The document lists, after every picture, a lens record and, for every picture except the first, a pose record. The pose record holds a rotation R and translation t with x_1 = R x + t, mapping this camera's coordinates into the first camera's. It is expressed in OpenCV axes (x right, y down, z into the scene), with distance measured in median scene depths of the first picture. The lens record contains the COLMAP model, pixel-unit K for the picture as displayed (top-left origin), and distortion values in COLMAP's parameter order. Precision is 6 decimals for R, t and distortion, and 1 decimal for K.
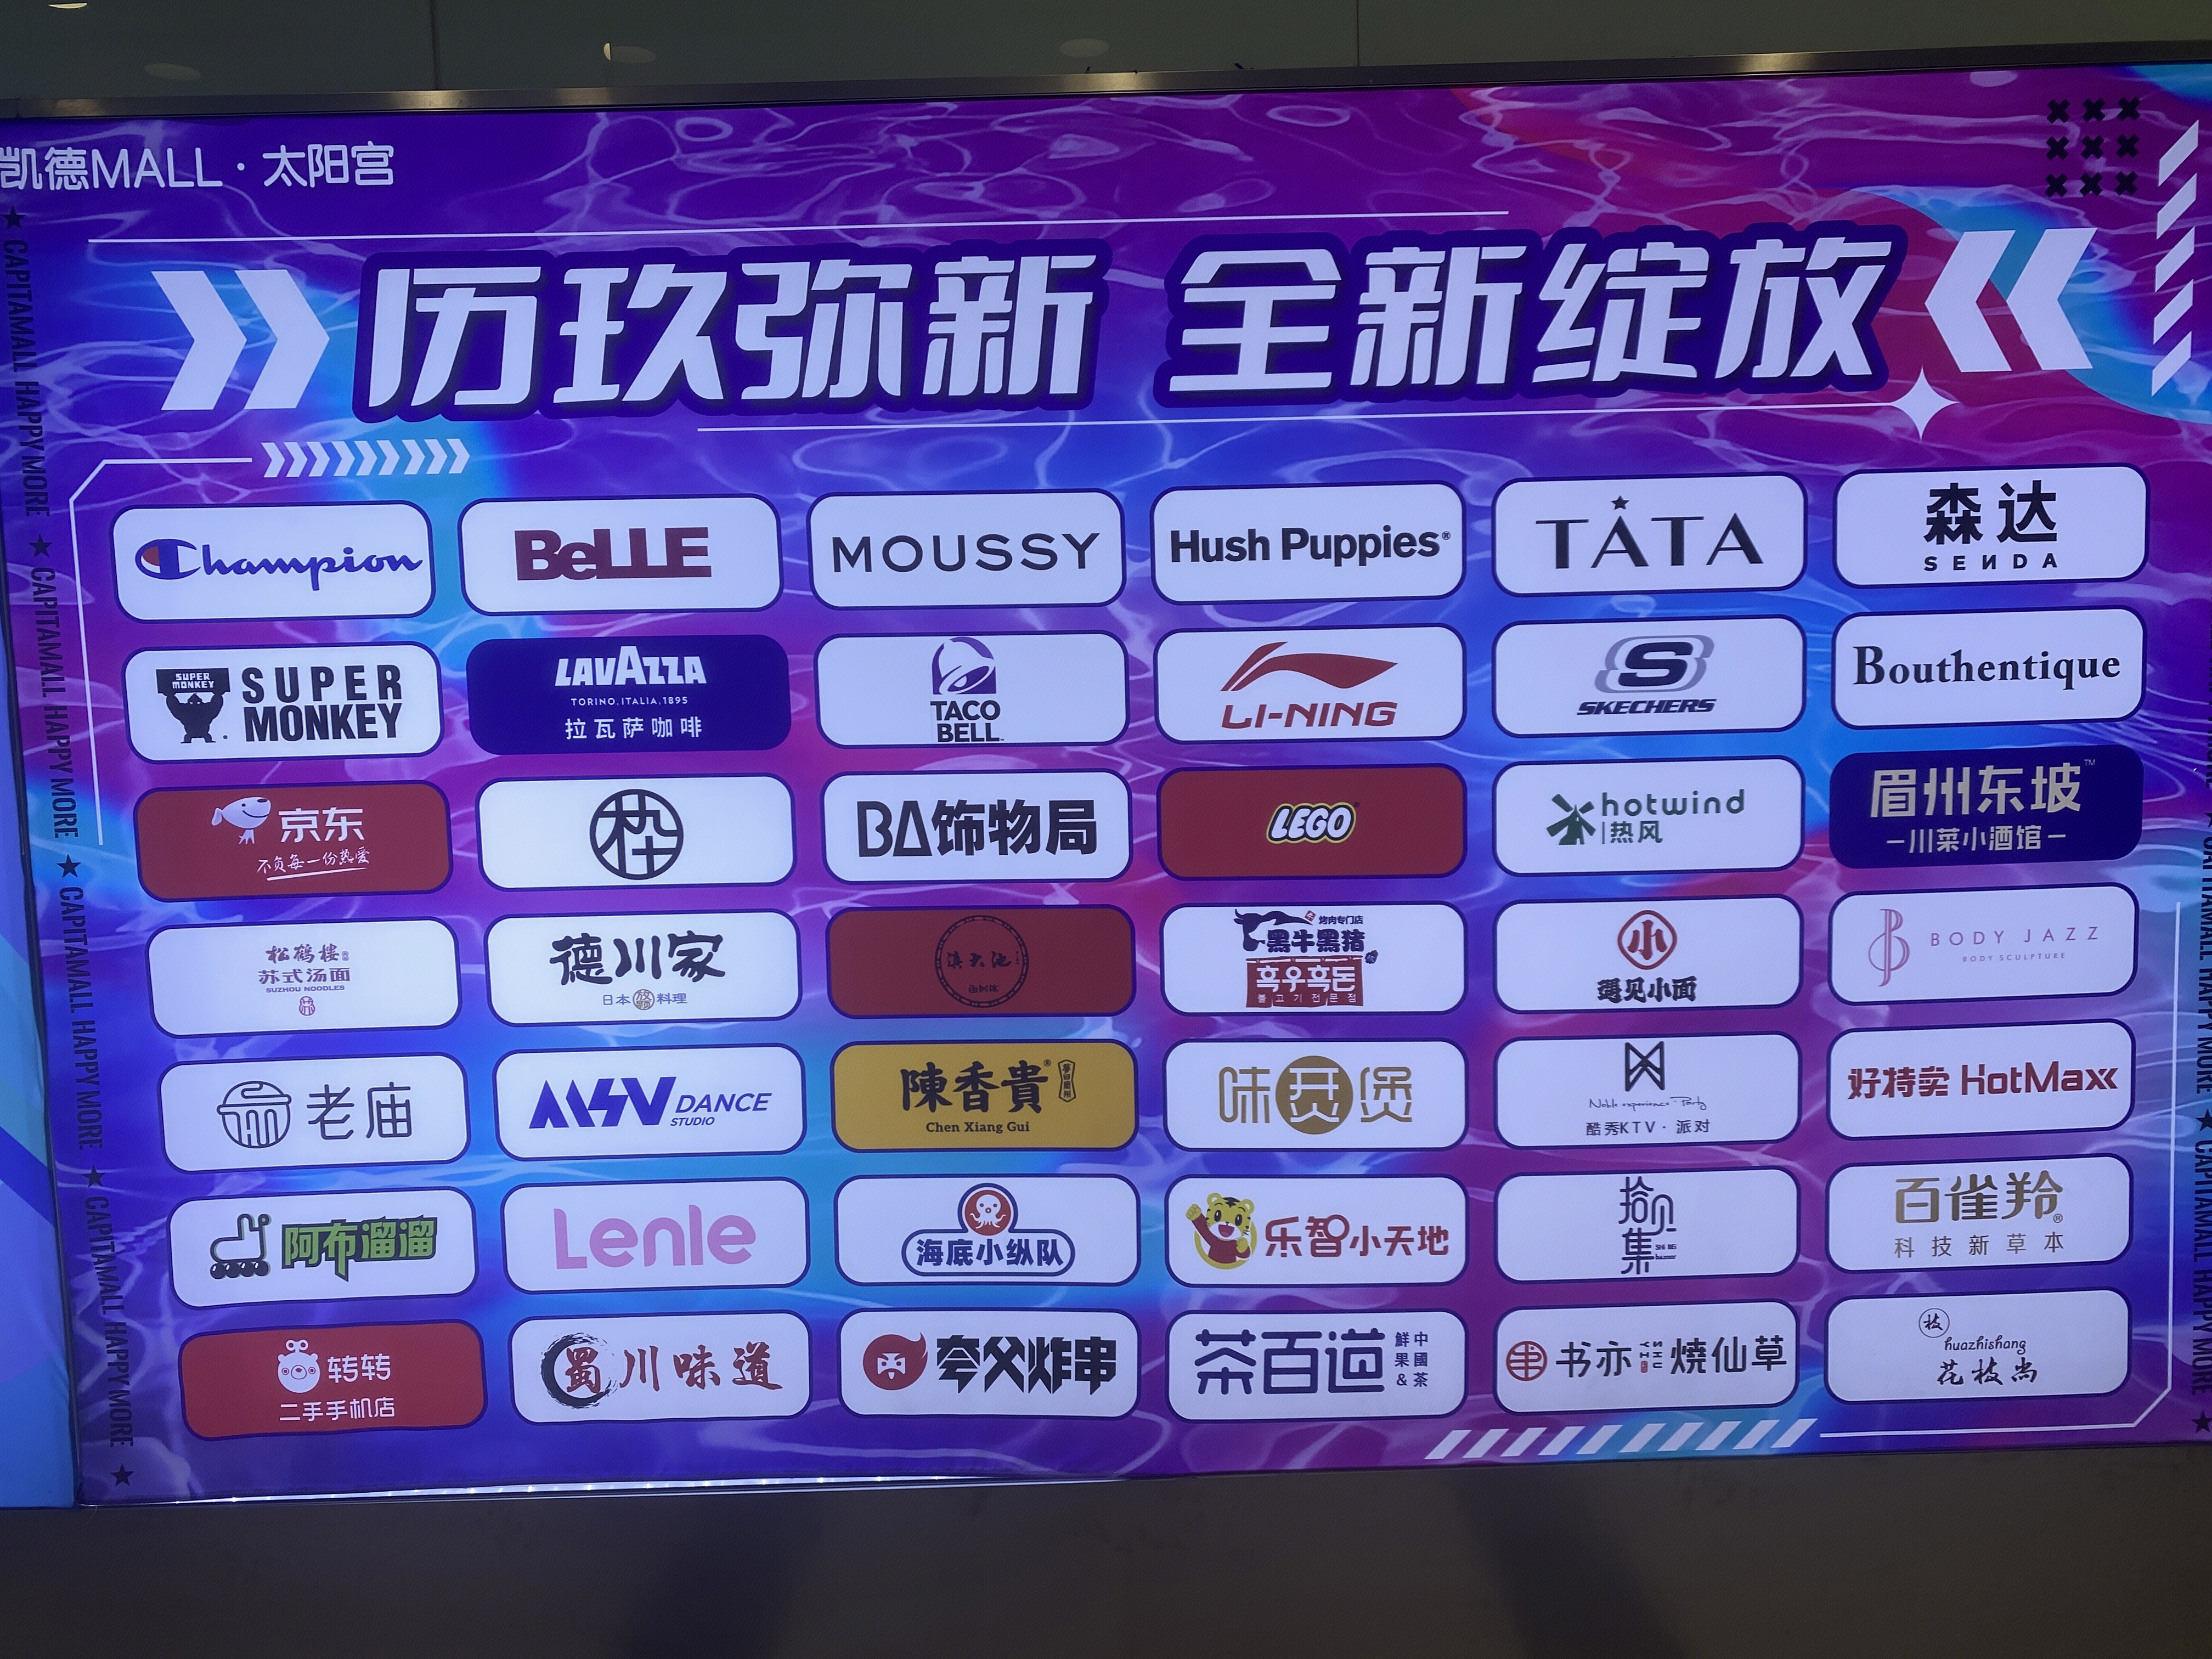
lens RADIAL K [[1689.4, 0, 1105.7], [0, 1689.4, 826.0], [0, 0, 1]] dist [-0.005893, -0.002126]
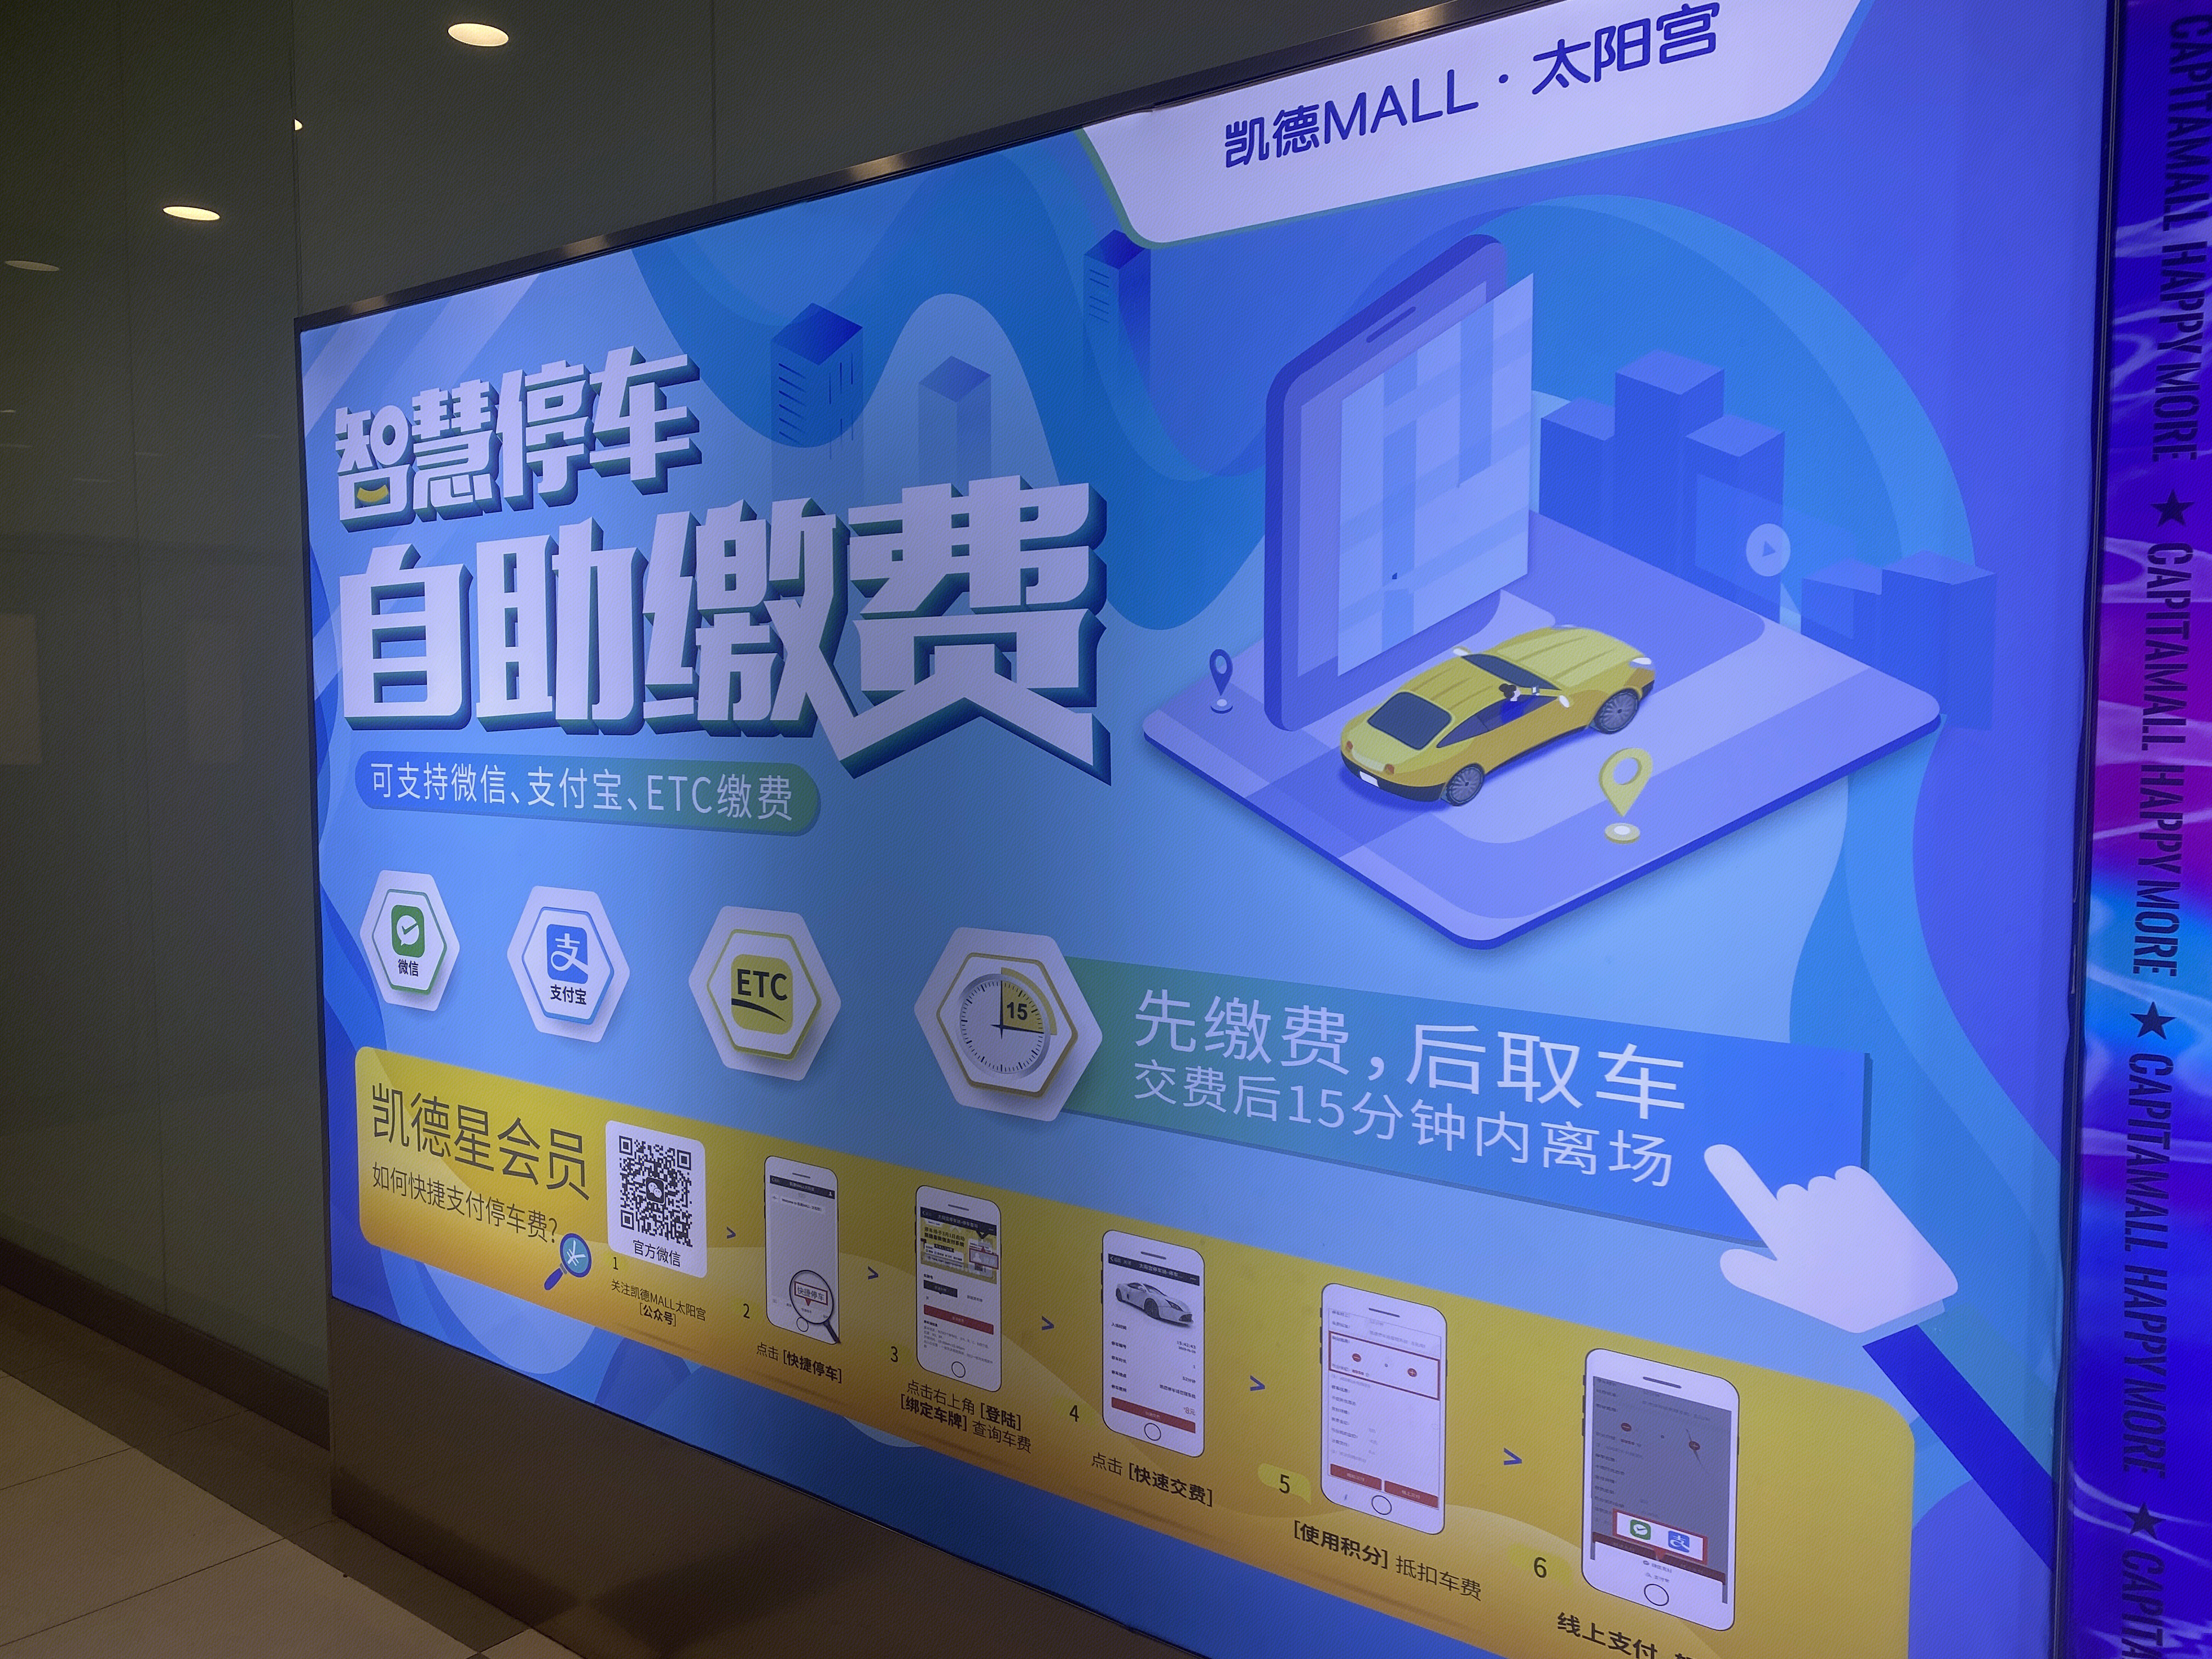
lens RADIAL K [[1689.4, 0, 1106.9], [0, 1689.4, 827.0], [0, 0, 1]] dist [-0.005893, -0.002126]
pose [[0.784027, 0.071762, -0.616565, -0.540123], [-0.078213, 0.996799, 0.016561, -0.027864], [0.615780, 0.035239, 0.787130, 0.266836]]
